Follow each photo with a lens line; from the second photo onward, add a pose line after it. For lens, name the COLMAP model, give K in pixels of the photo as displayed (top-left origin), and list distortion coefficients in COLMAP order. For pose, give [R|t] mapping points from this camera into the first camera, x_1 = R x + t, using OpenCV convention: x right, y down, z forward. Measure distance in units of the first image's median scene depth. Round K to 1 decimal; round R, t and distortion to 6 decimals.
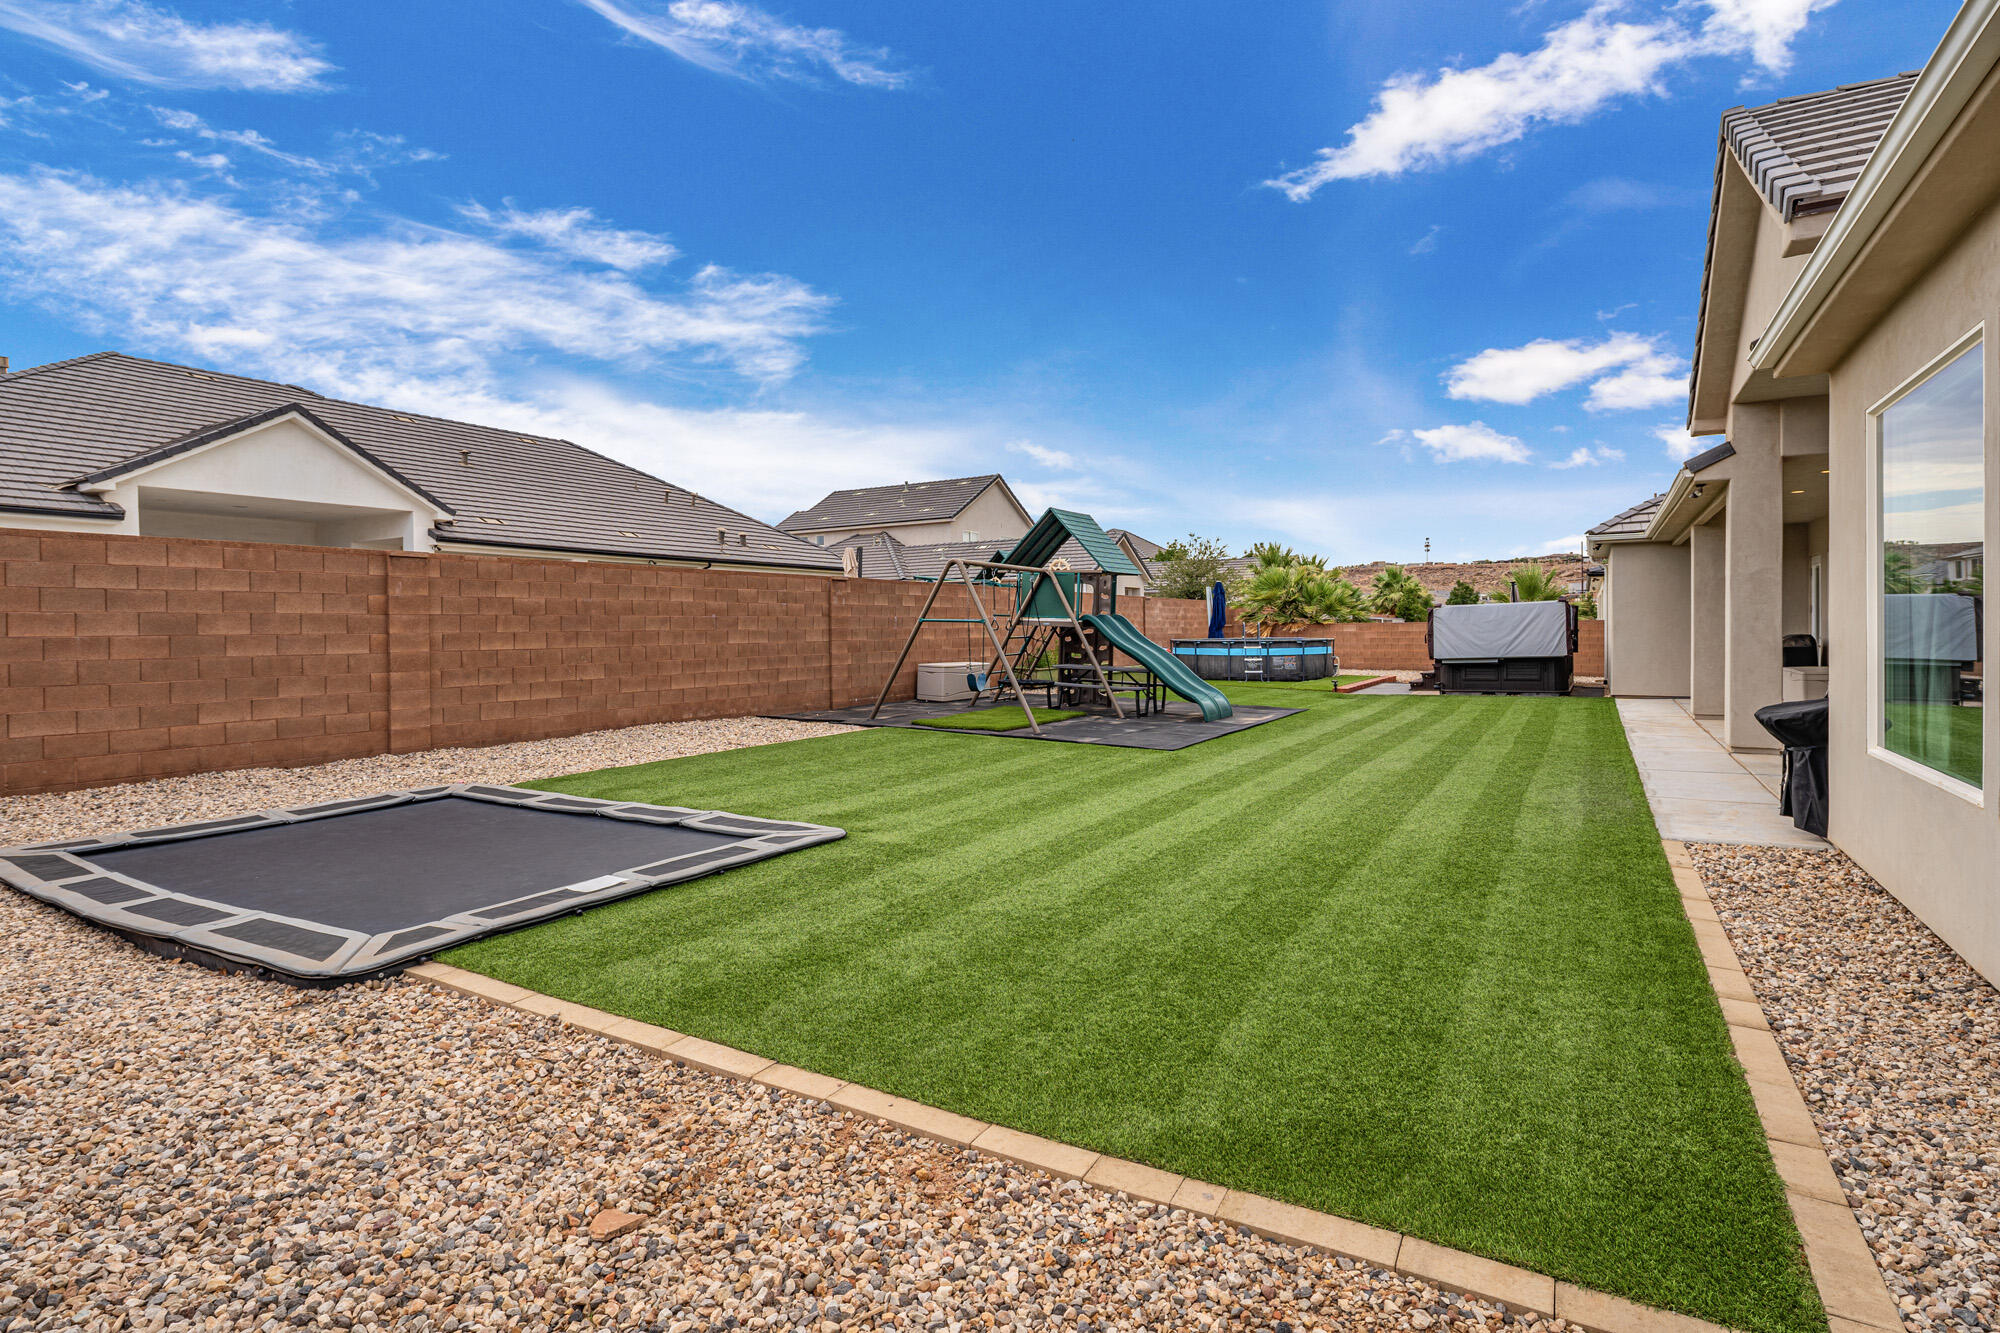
lens RADIAL K [[976.1, 0, 999.1], [0, 976.1, 657.3], [0, 0, 1]] dist [-0.000792, 0.000378]
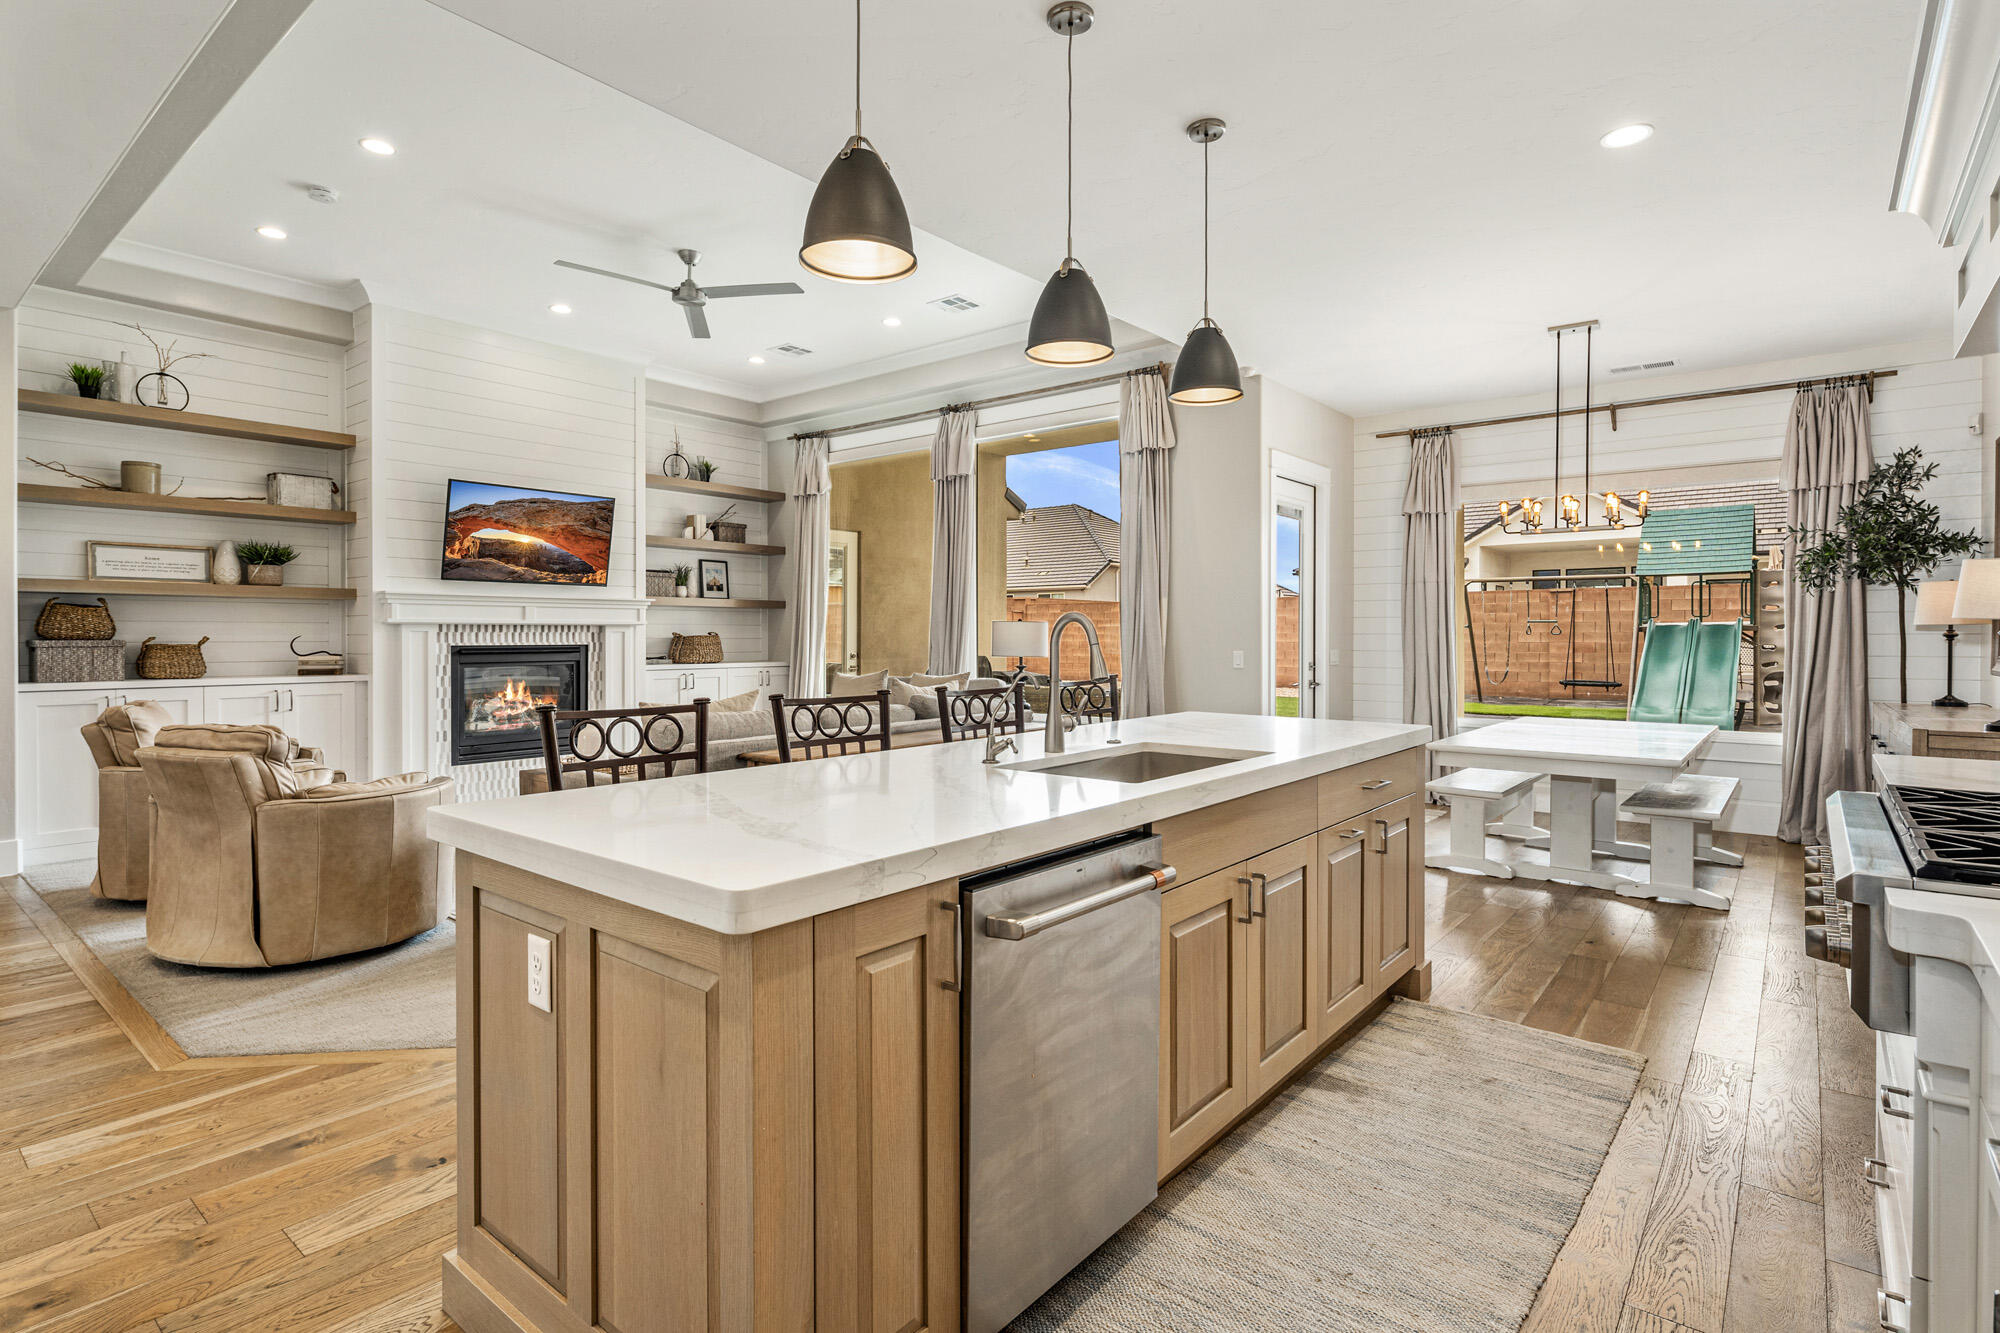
lens RADIAL K [[983.0, 0, 999.6], [0, 983.0, 641.8], [0, 0, 1]] dist [0.001303, -0.000272]
pose [[-0.146586, 0.015972, -0.989069, 1.438580], [-0.025141, 0.999486, 0.019866, -0.030316], [0.988878, 0.027779, -0.146109, 0.626247]]
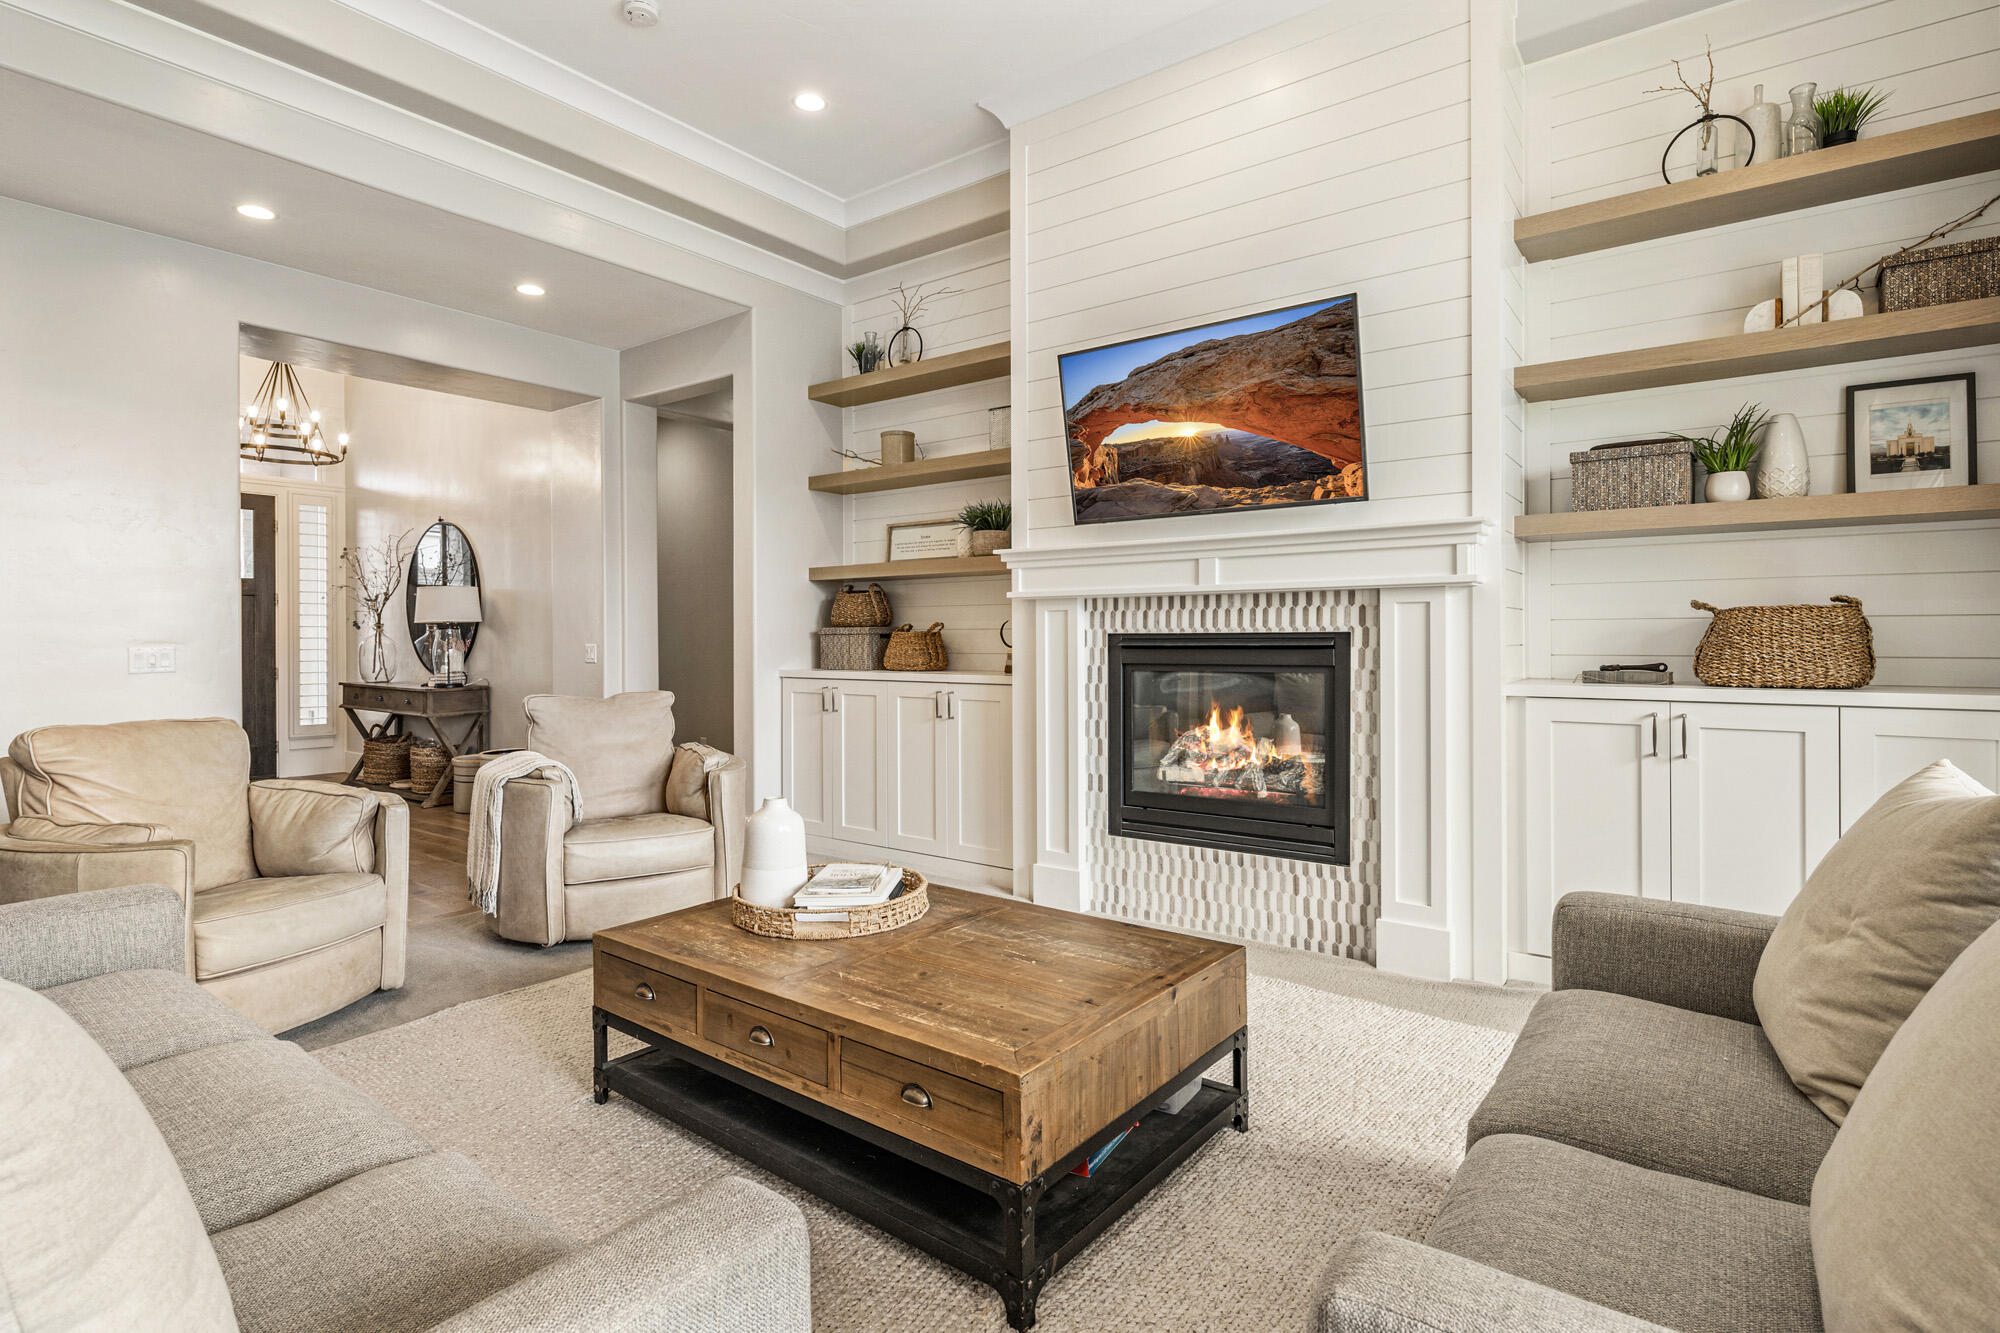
lens RADIAL K [[986.8, 0, 997.8], [0, 986.8, 639.2], [0, 0, 1]] dist [-0.001773, -0.001056]
pose [[-0.993629, 0.014753, 0.111733, 0.929670], [0.018033, 0.999434, 0.028408, -0.017462], [-0.111251, 0.030242, -0.993332, 0.574004]]
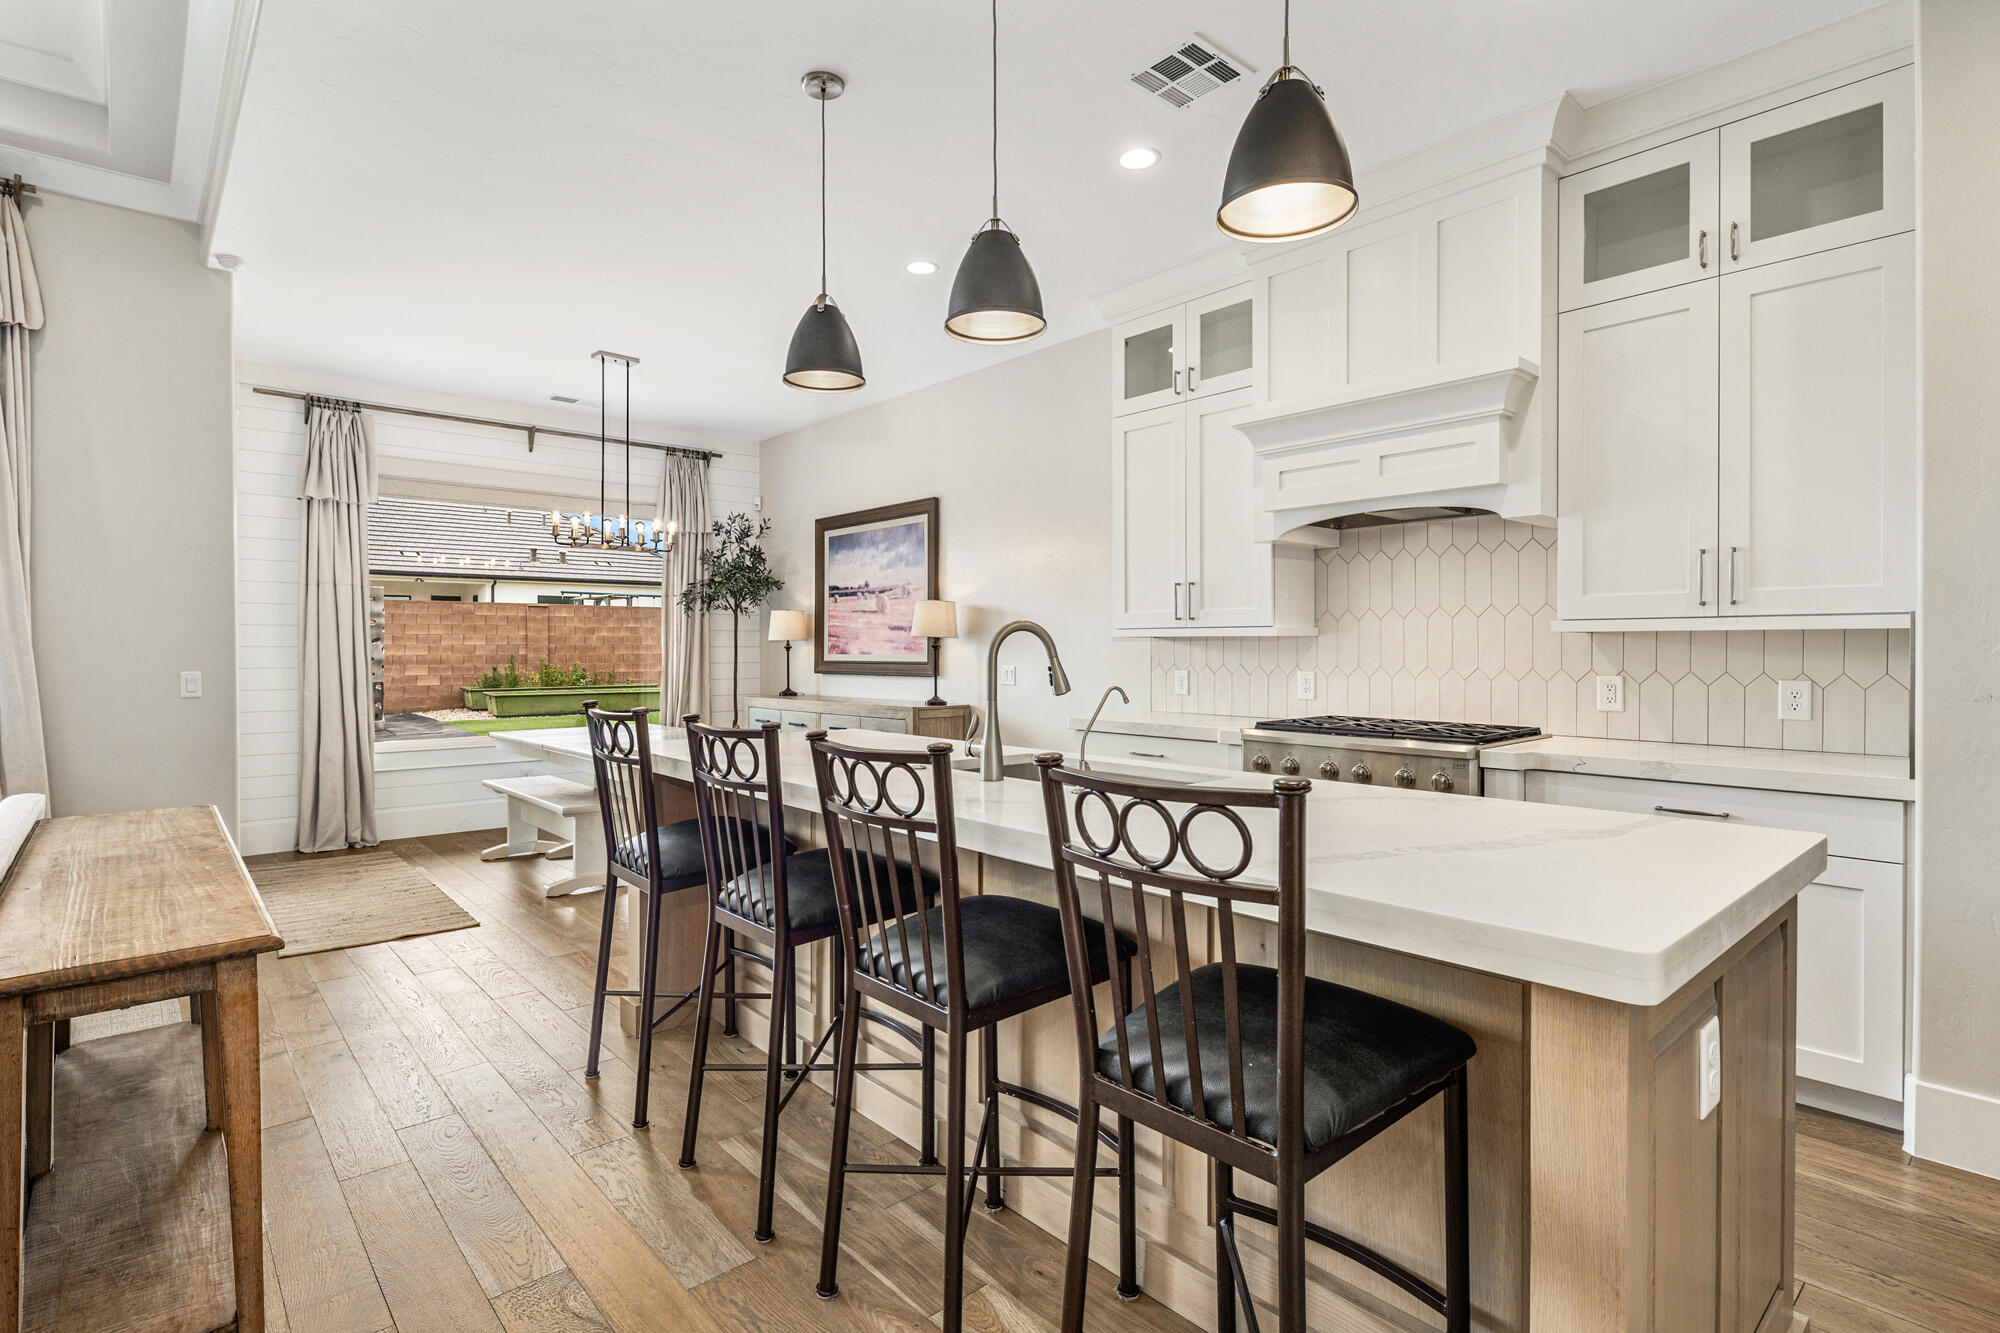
lens RADIAL K [[976.1, 0, 999.1], [0, 976.1, 657.3], [0, 0, 1]] dist [-0.000792, 0.000378]
pose [[0.953607, 0.011850, -0.300820, 1.278794], [-0.016602, 0.999774, -0.013246, -0.023195], [0.300595, 0.017626, 0.953589, 0.427500]]
